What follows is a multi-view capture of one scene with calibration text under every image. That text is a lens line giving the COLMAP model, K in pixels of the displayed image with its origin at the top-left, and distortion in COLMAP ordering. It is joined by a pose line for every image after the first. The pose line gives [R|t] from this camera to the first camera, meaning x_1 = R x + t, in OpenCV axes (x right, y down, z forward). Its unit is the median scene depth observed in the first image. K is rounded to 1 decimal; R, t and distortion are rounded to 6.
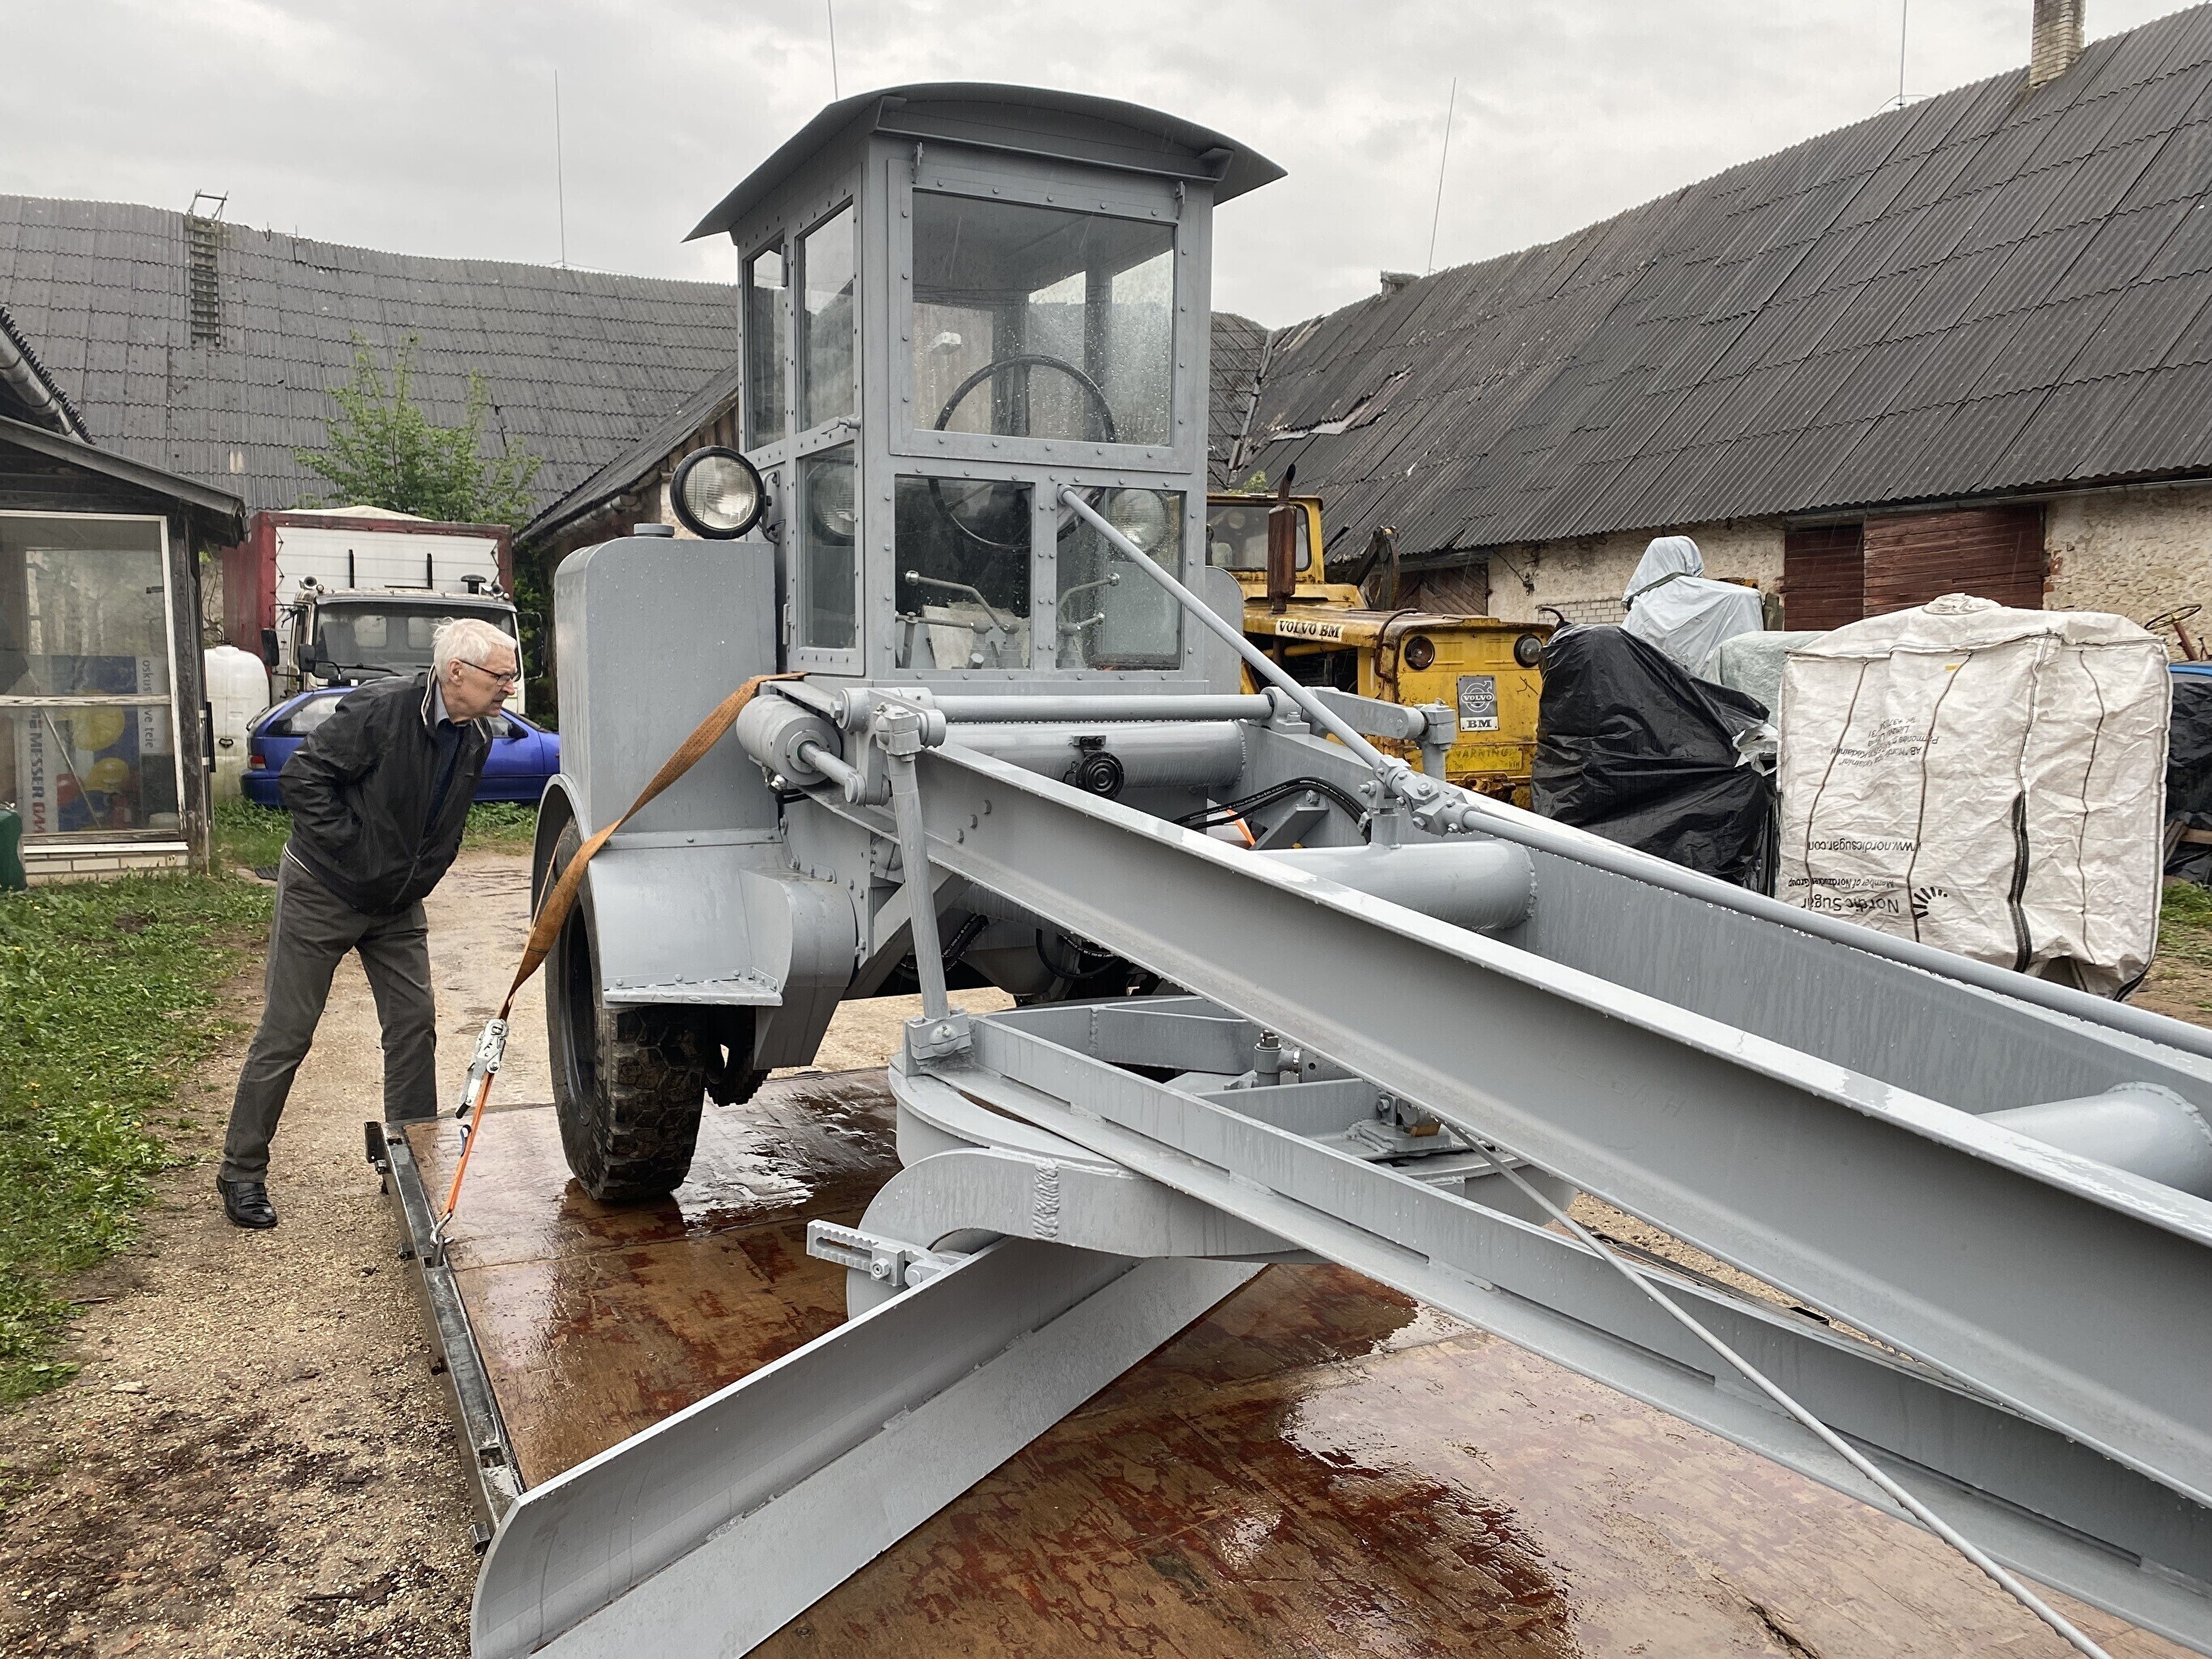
lens RADIAL K [[1678.8, 0, 1097.2], [0, 1678.8, 819.2], [0, 0, 1]] dist [0.039532, -0.043334]
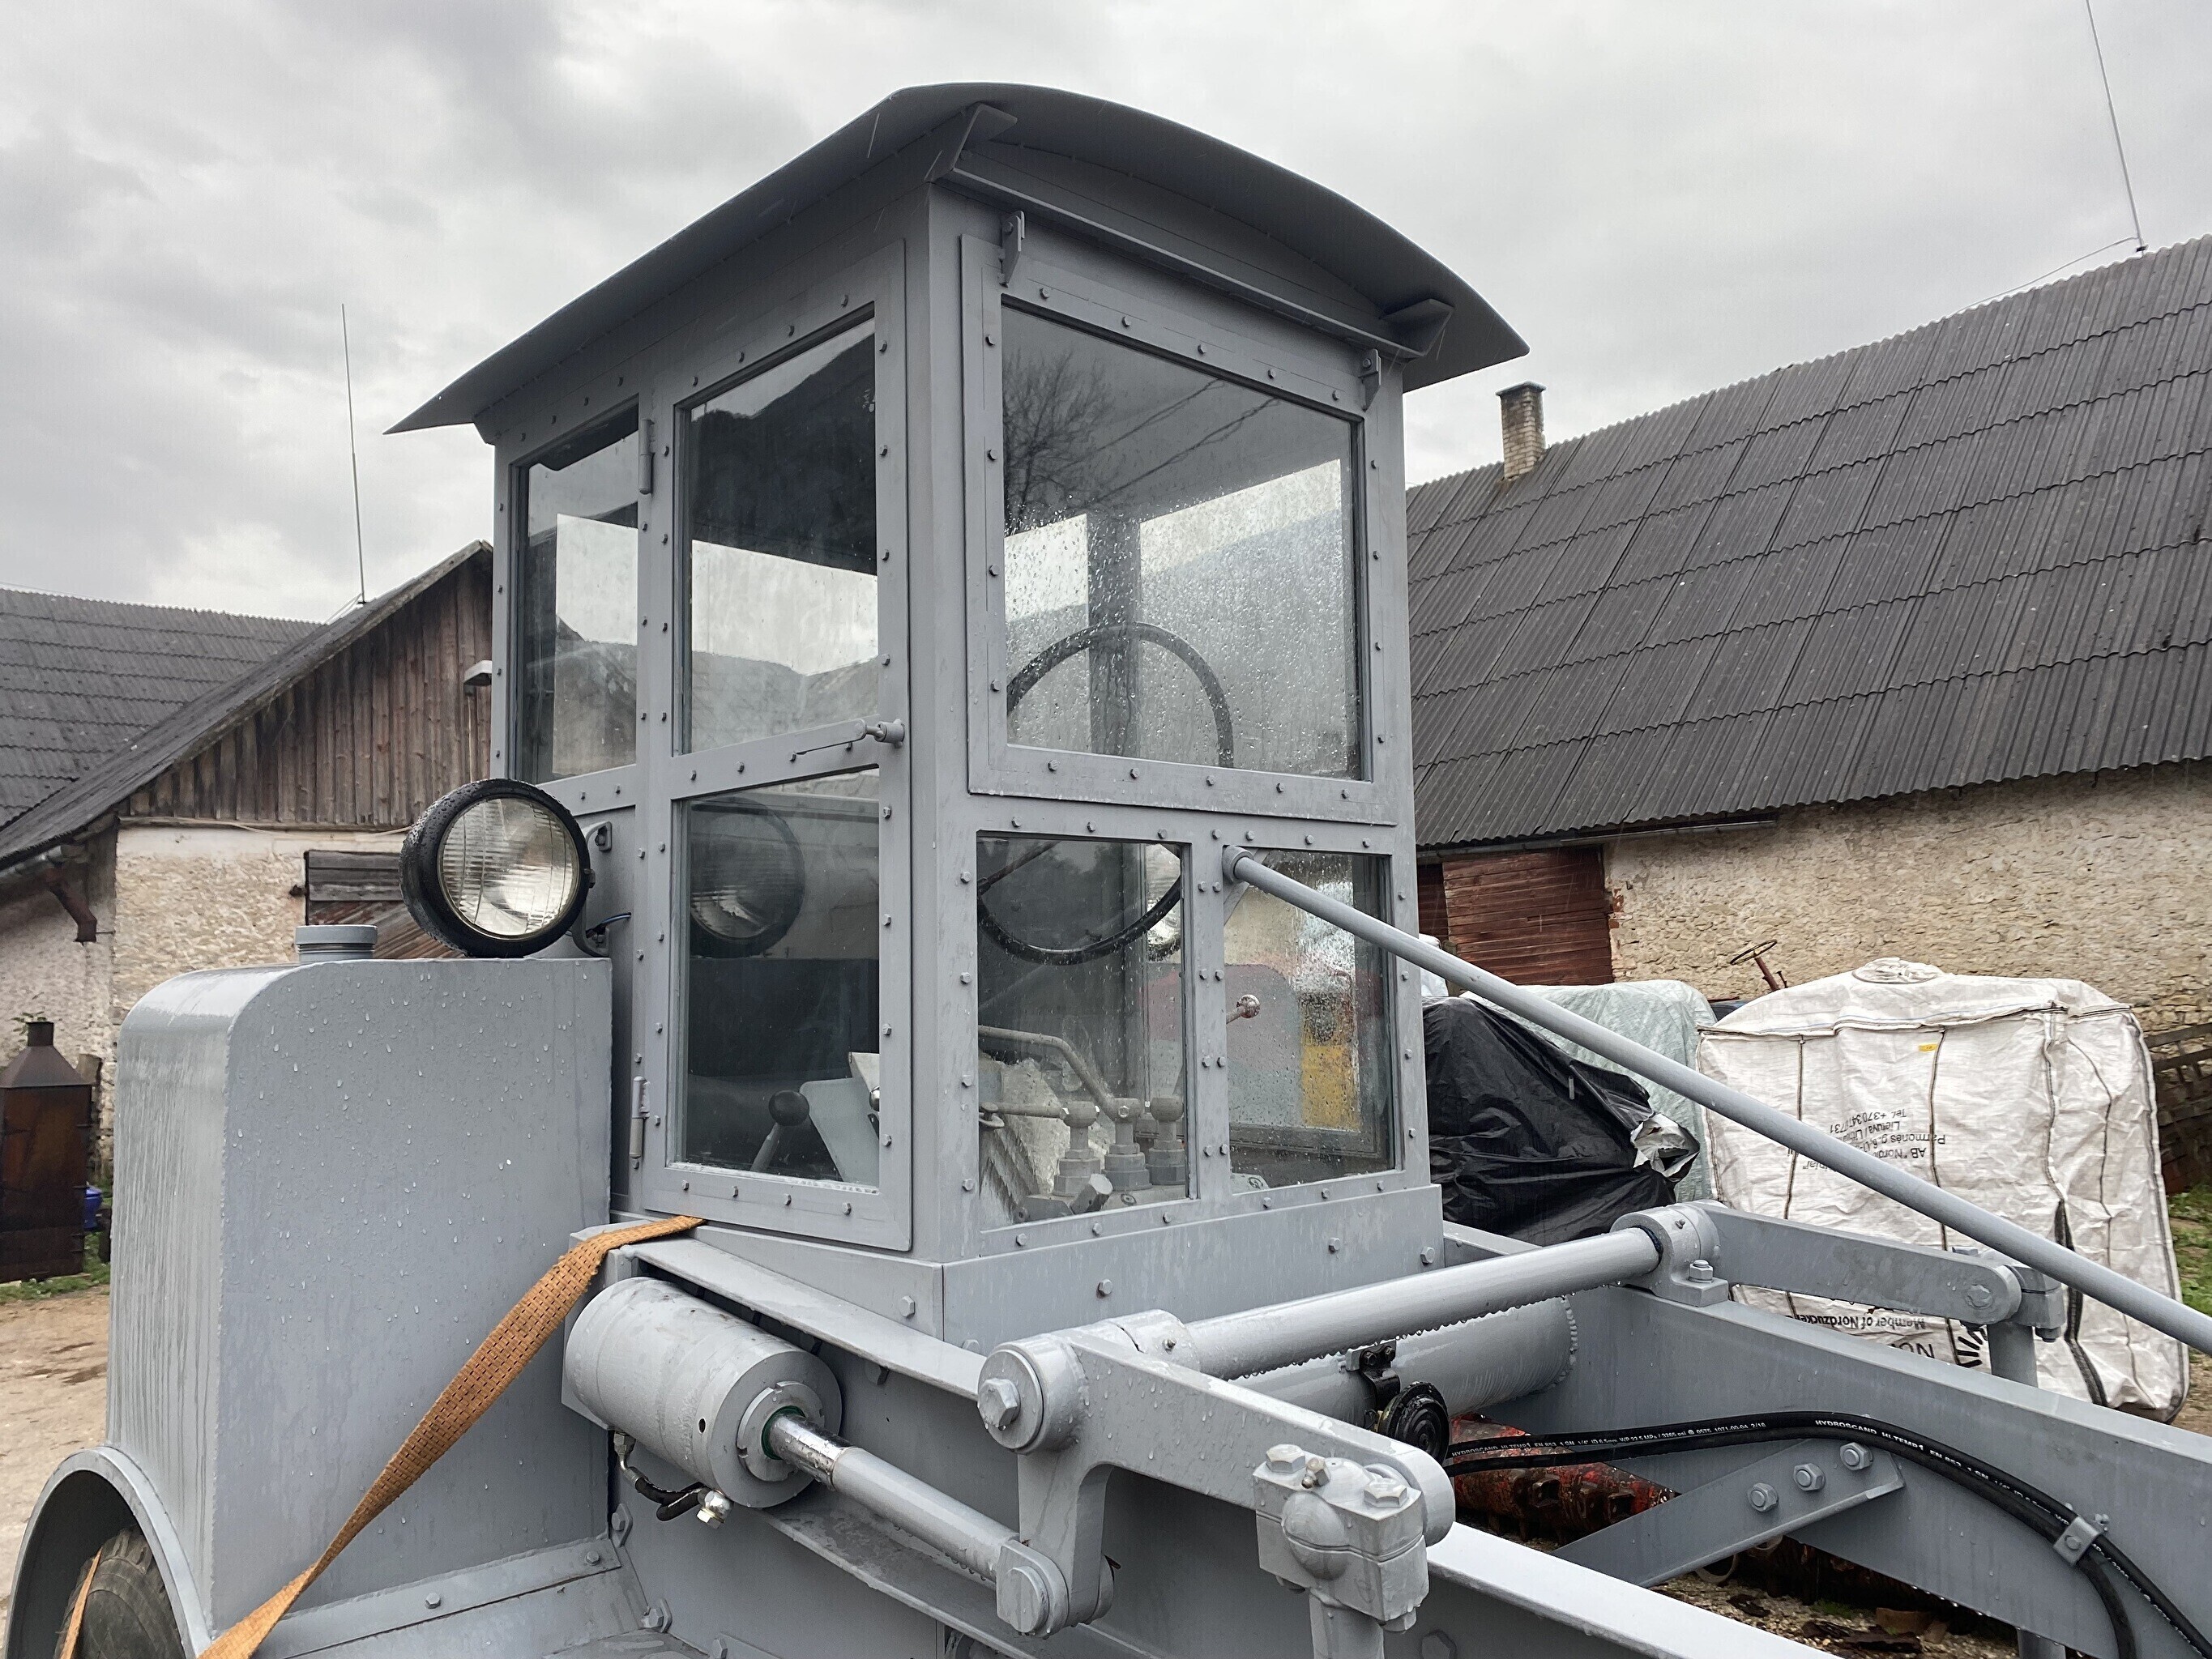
lens RADIAL K [[1678.8, 0, 1092.1], [0, 1678.8, 812.0], [0, 0, 1]] dist [0.039532, -0.043334]
pose [[0.958055, -0.000505, 0.286585, -0.111938], [0.058589, 0.979223, -0.194139, -0.055591], [-0.280532, 0.202786, 0.938179, 0.259425]]
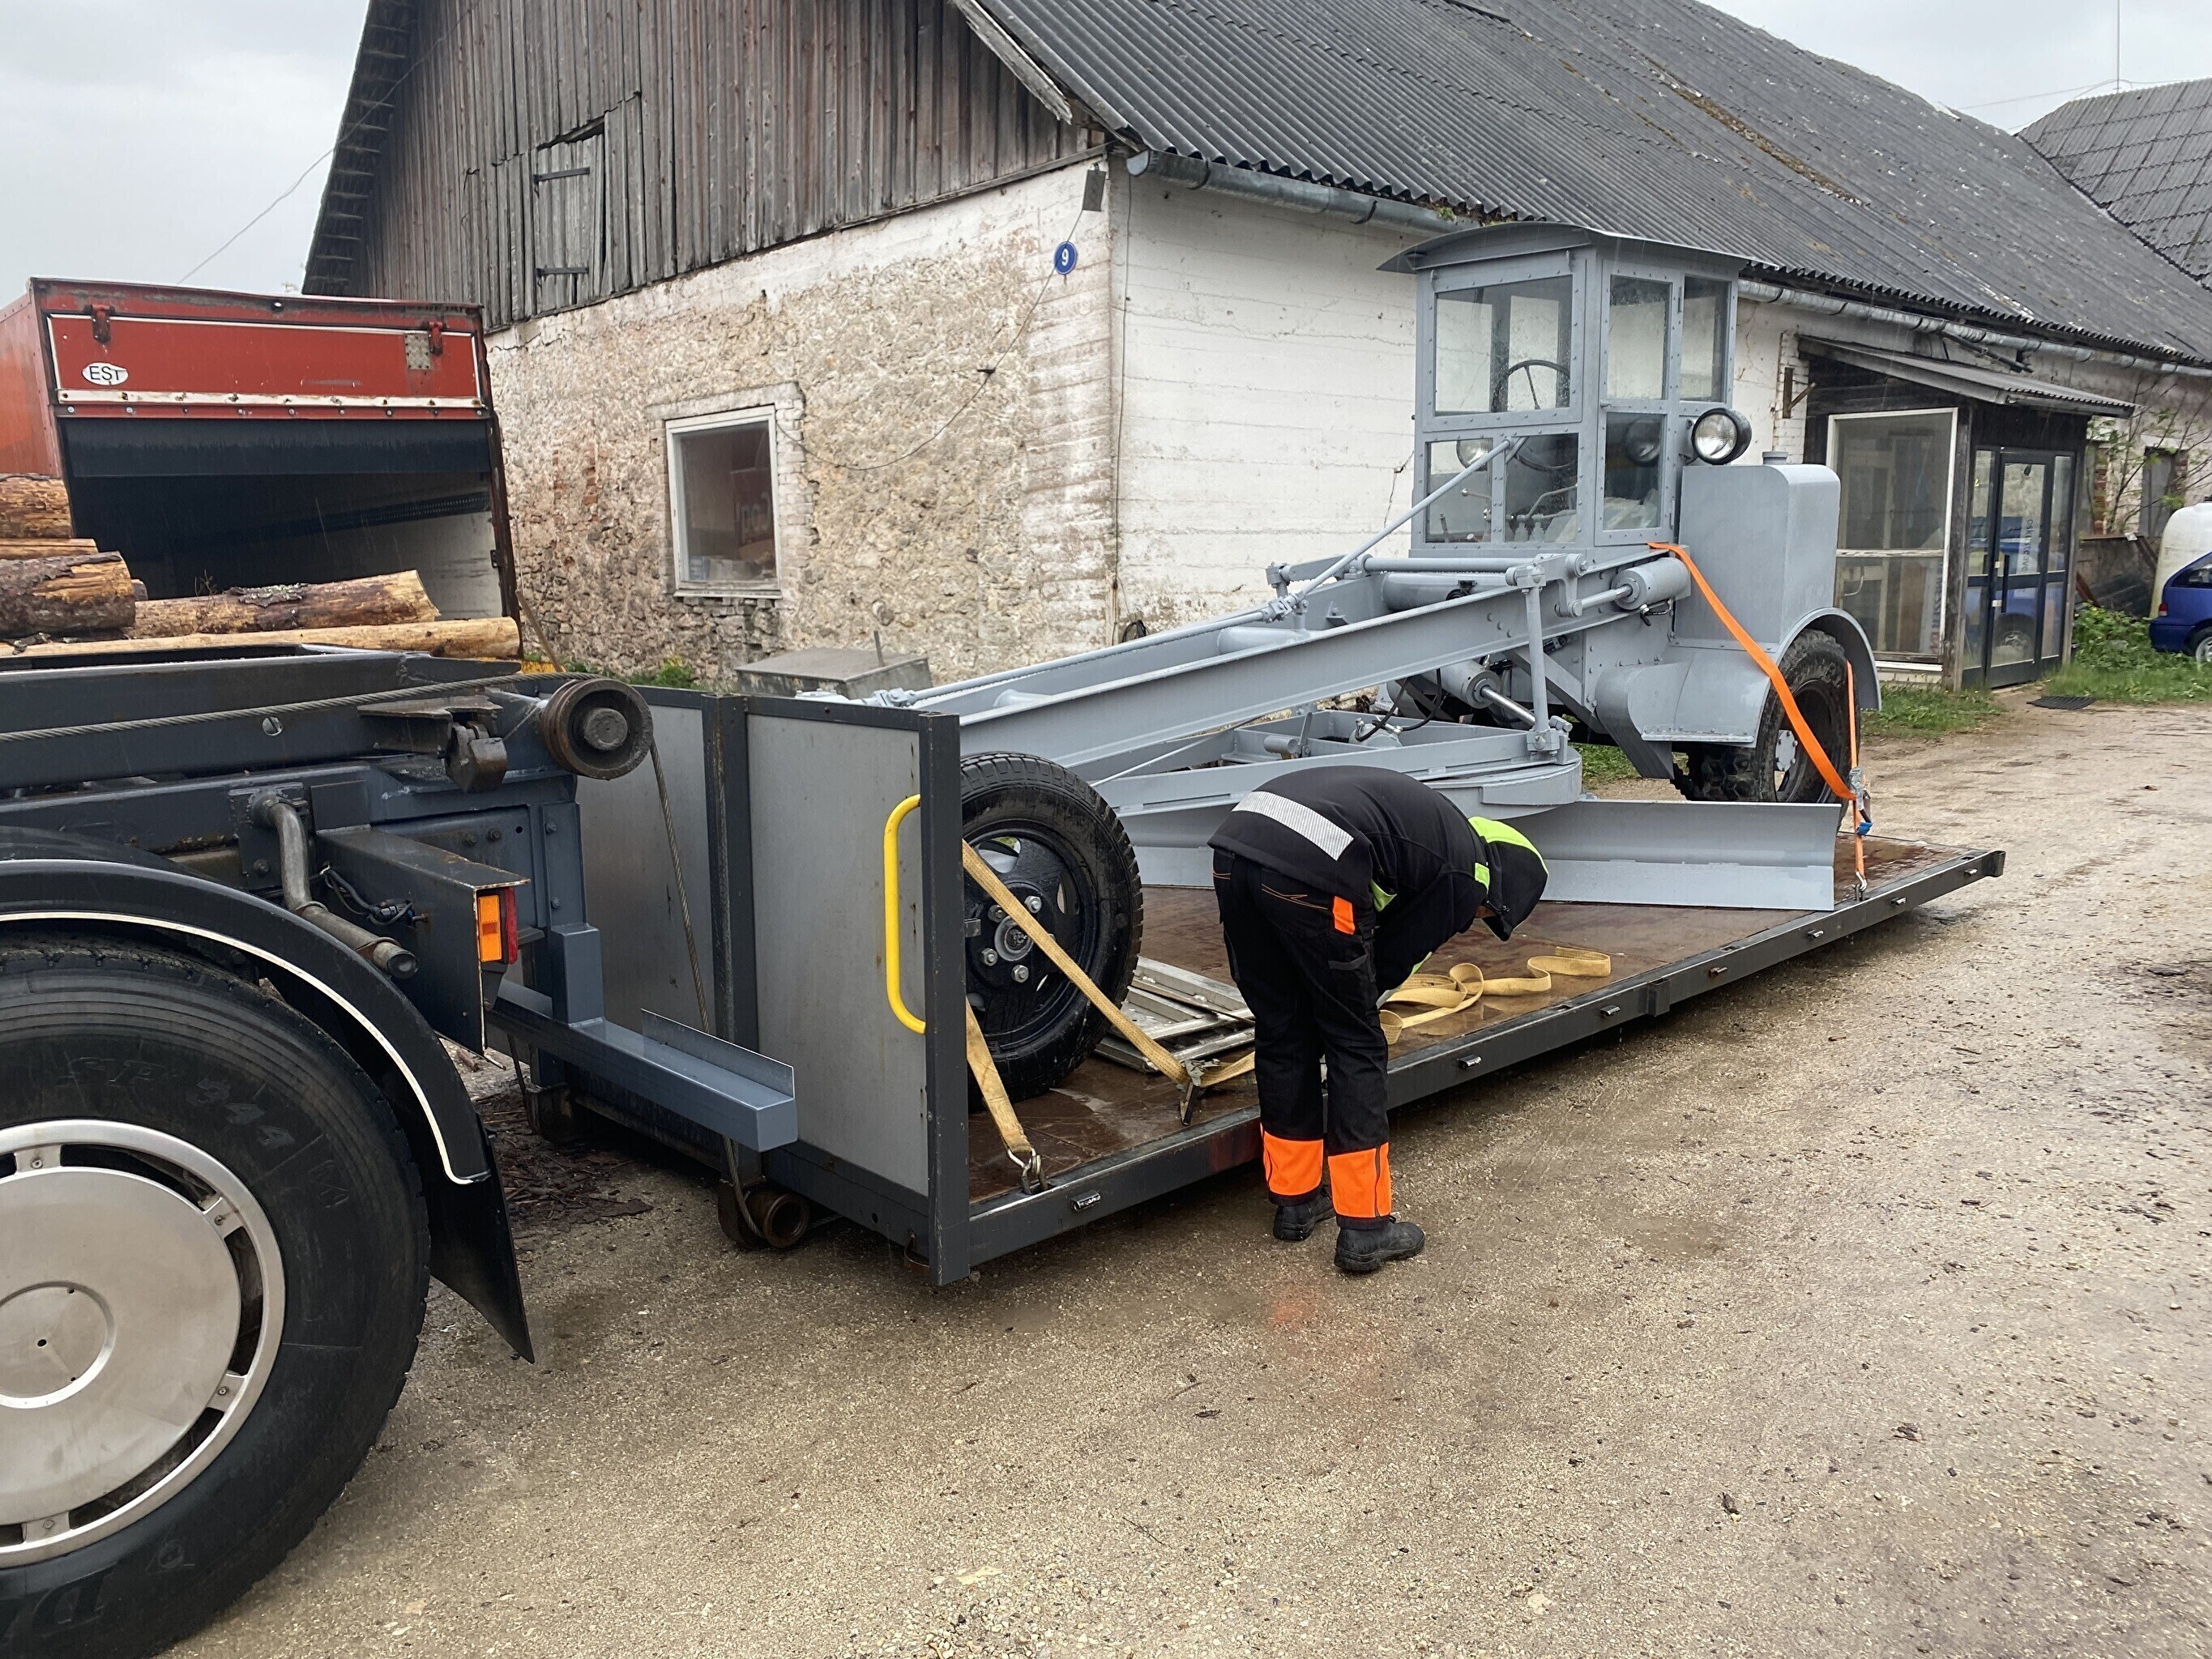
lens RADIAL K [[1678.8, 0, 1113.3], [0, 1678.8, 821.0], [0, 0, 1]] dist [0.039532, -0.043334]
pose [[0.281598, 0.158208, -0.946400, 0.824897], [-0.073532, 0.986971, 0.143111, -0.012145], [0.956711, 0.029291, 0.289562, 0.052344]]
